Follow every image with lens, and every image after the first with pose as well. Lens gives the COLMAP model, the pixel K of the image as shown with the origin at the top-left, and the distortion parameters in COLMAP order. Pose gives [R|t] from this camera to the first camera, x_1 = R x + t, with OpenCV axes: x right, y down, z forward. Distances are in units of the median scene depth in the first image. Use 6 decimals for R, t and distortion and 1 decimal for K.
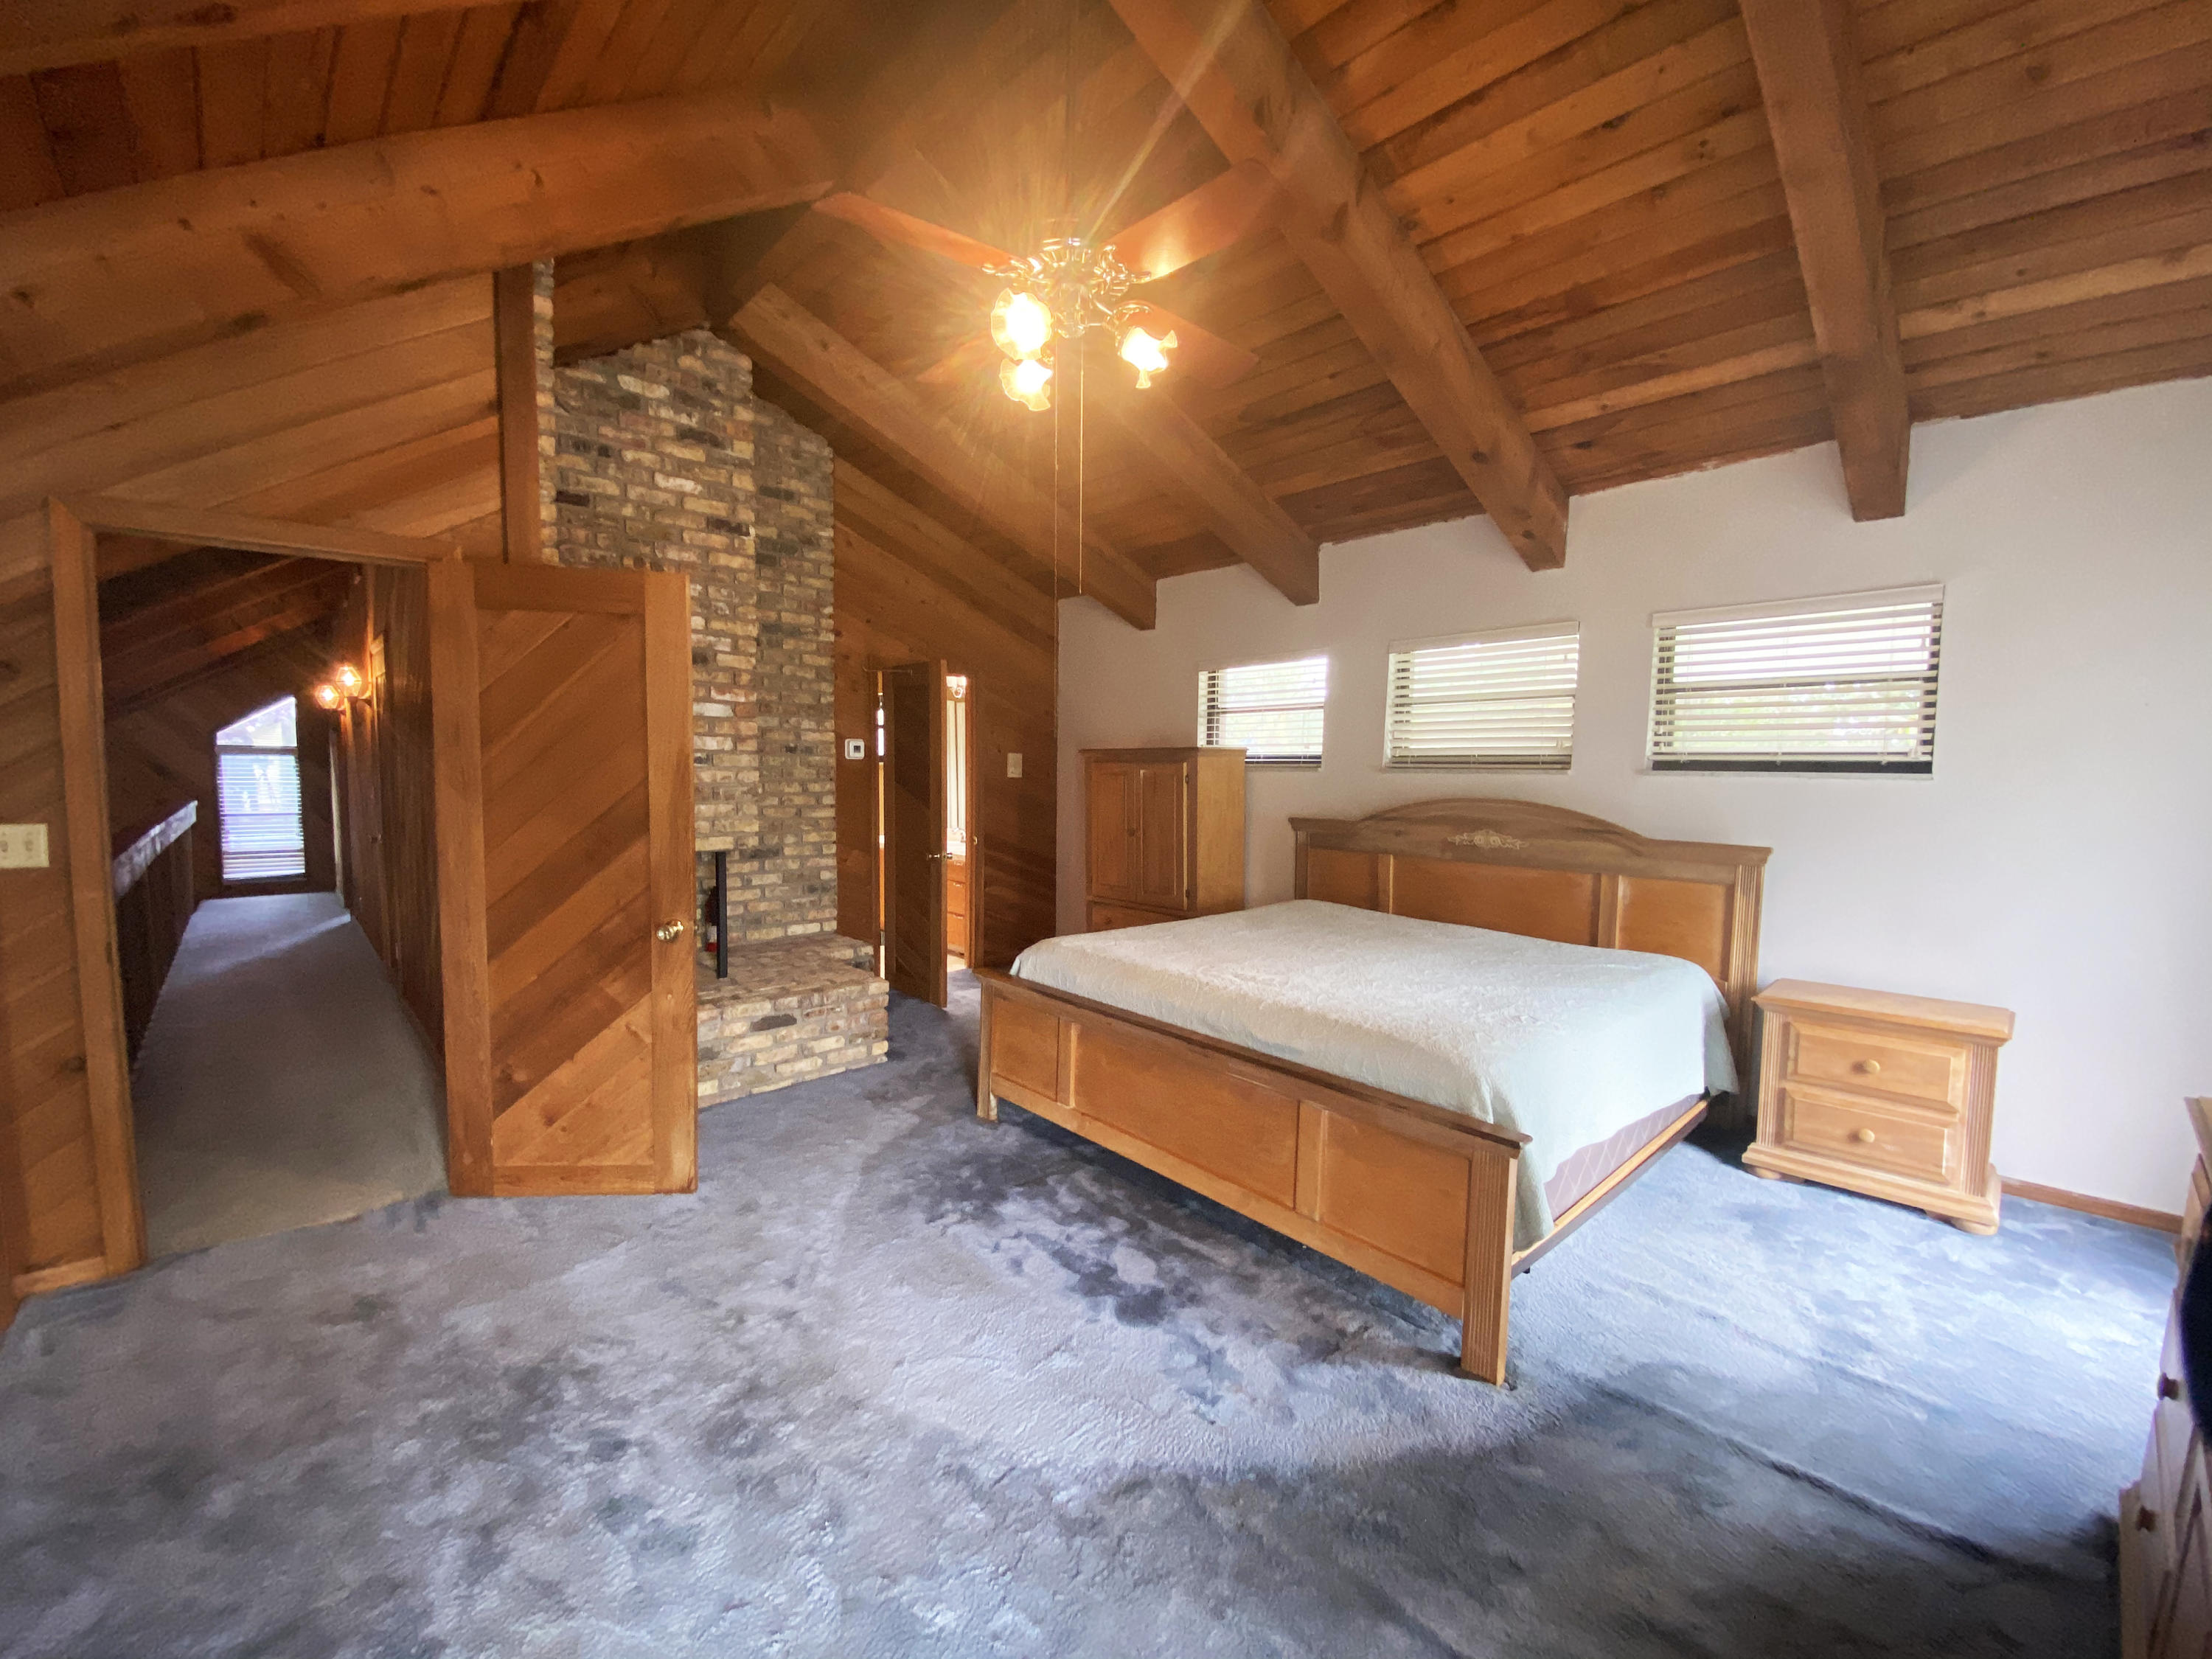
lens RADIAL K [[890.8, 0, 1098.6], [0, 890.8, 831.3], [0, 0, 1]] dist [-0.013381, -0.008304]
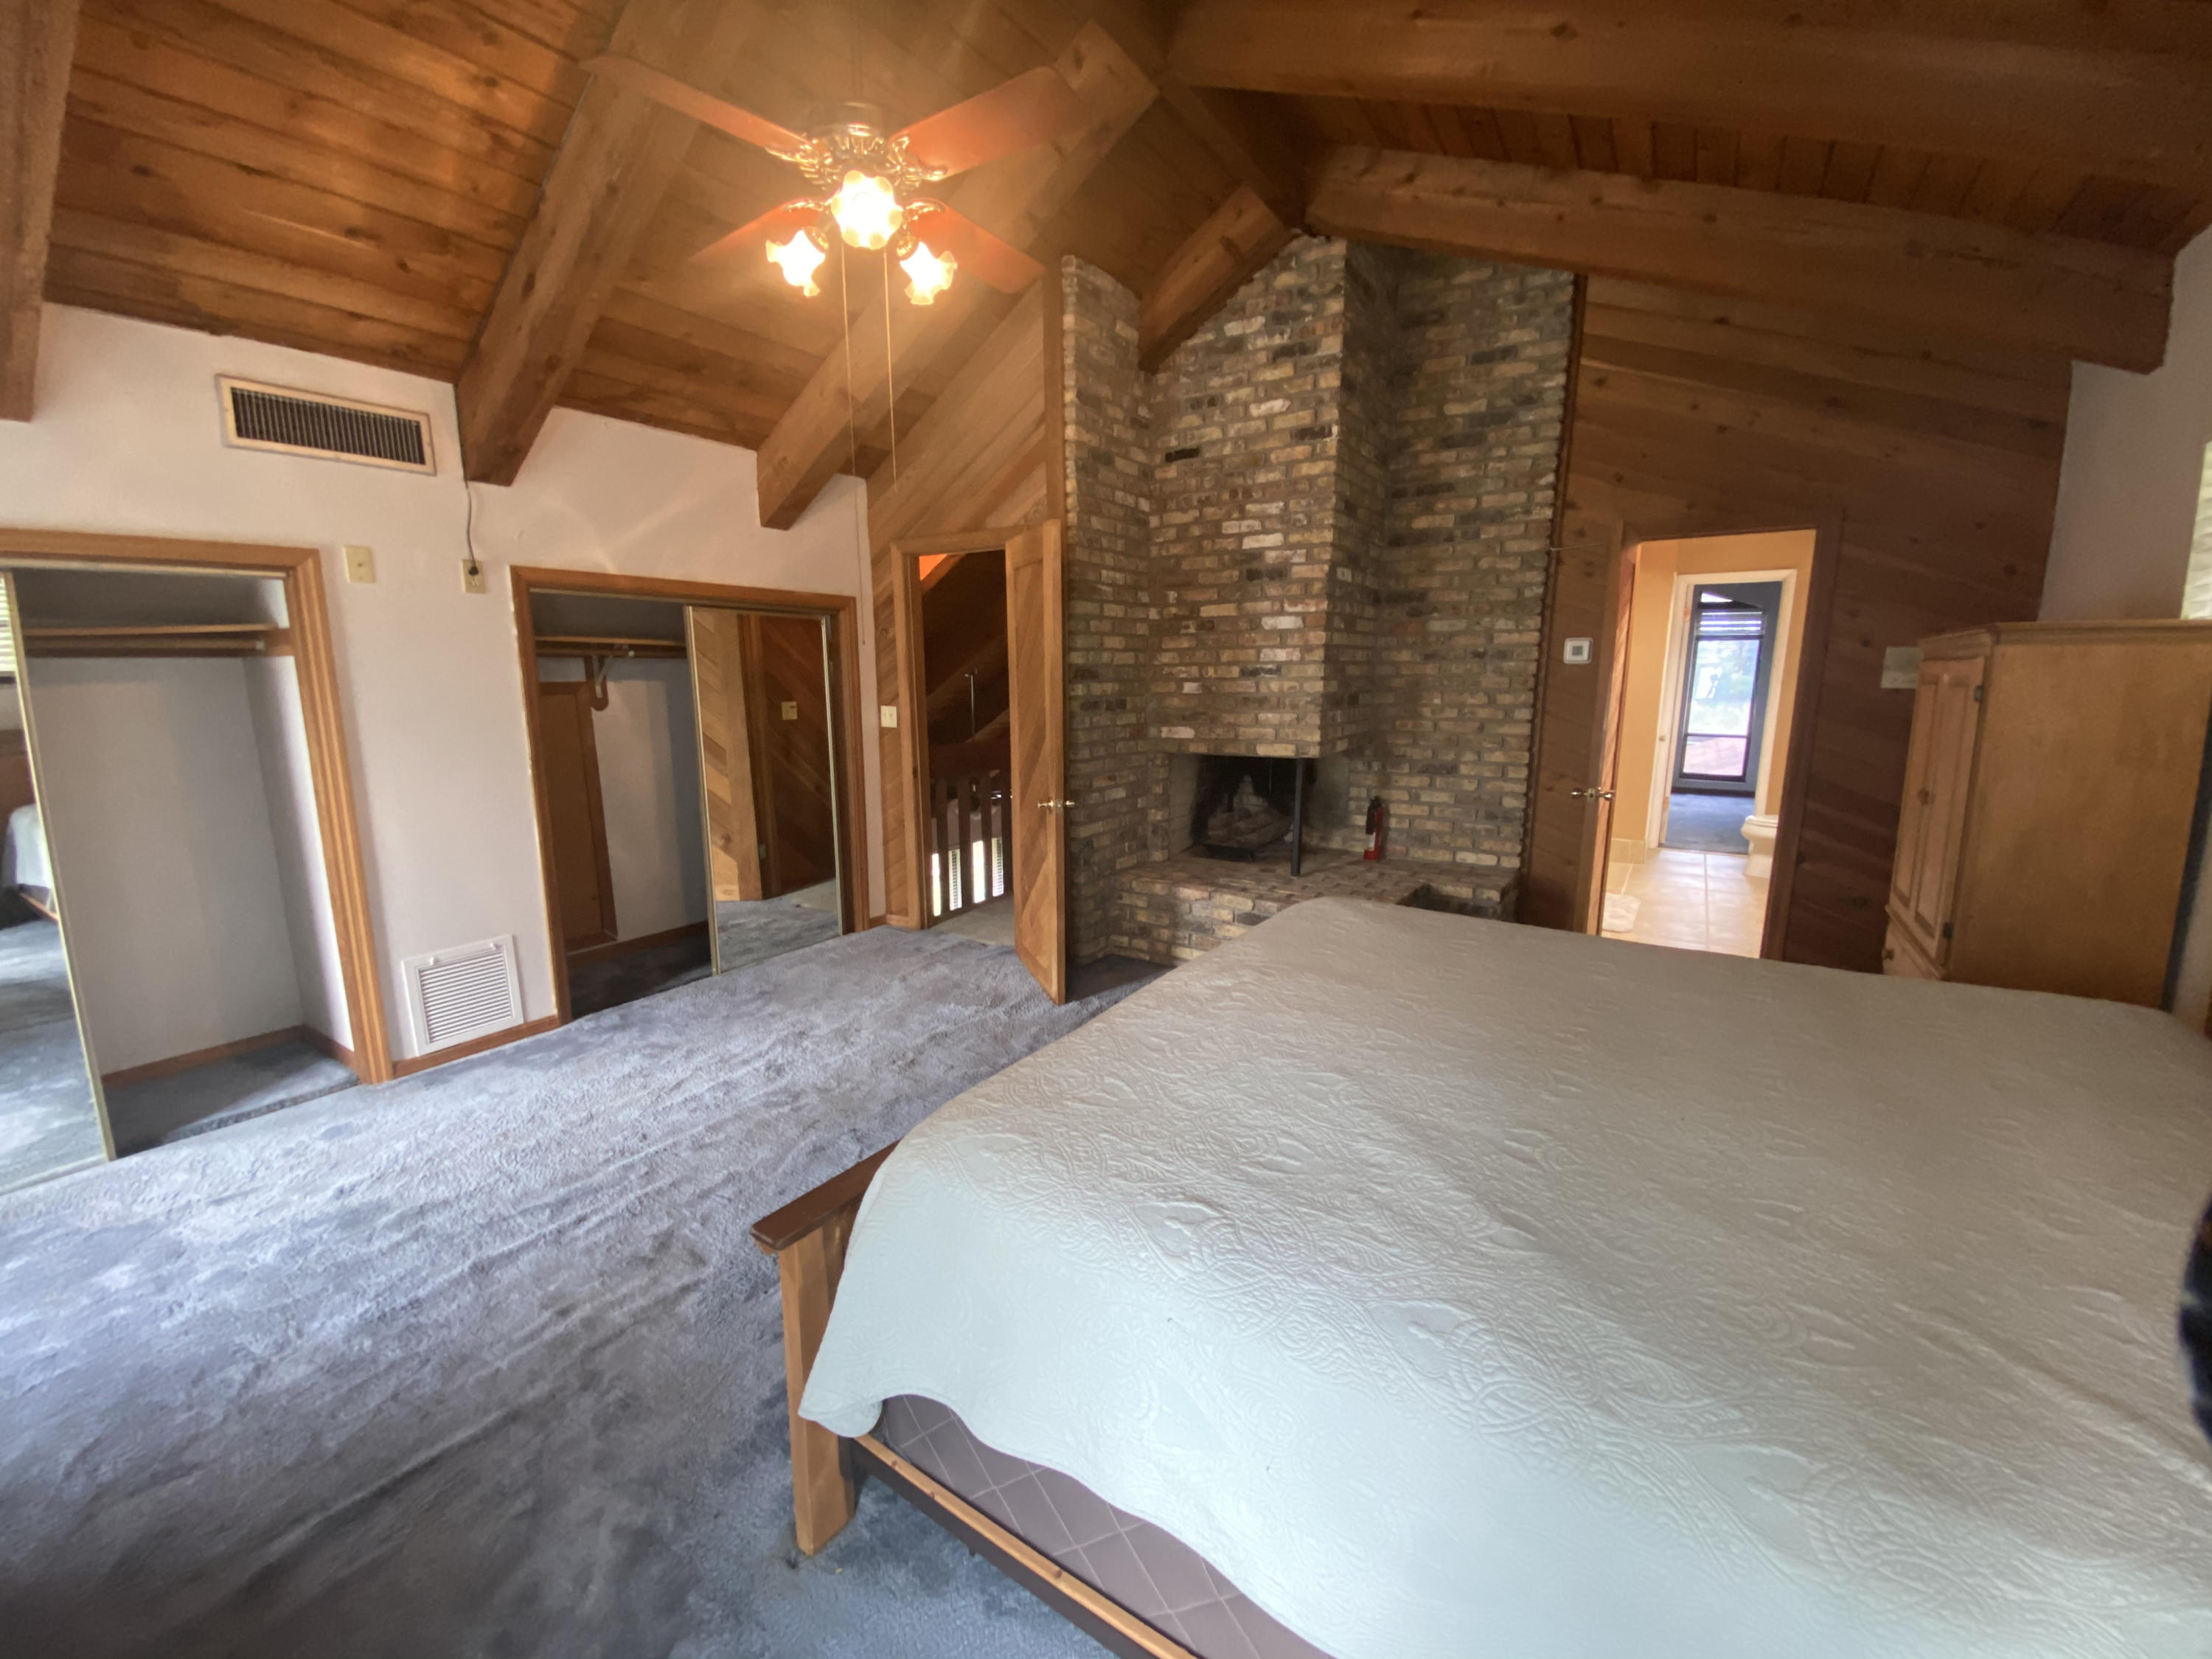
lens RADIAL K [[890.8, 0, 1093.5], [0, 890.8, 833.6], [0, 0, 1]] dist [-0.013381, -0.008304]
pose [[0.240309, 0.158880, -0.957606, 0.454733], [-0.056216, 0.987136, 0.149672, -0.028469], [0.969067, 0.017865, 0.246149, 0.432456]]
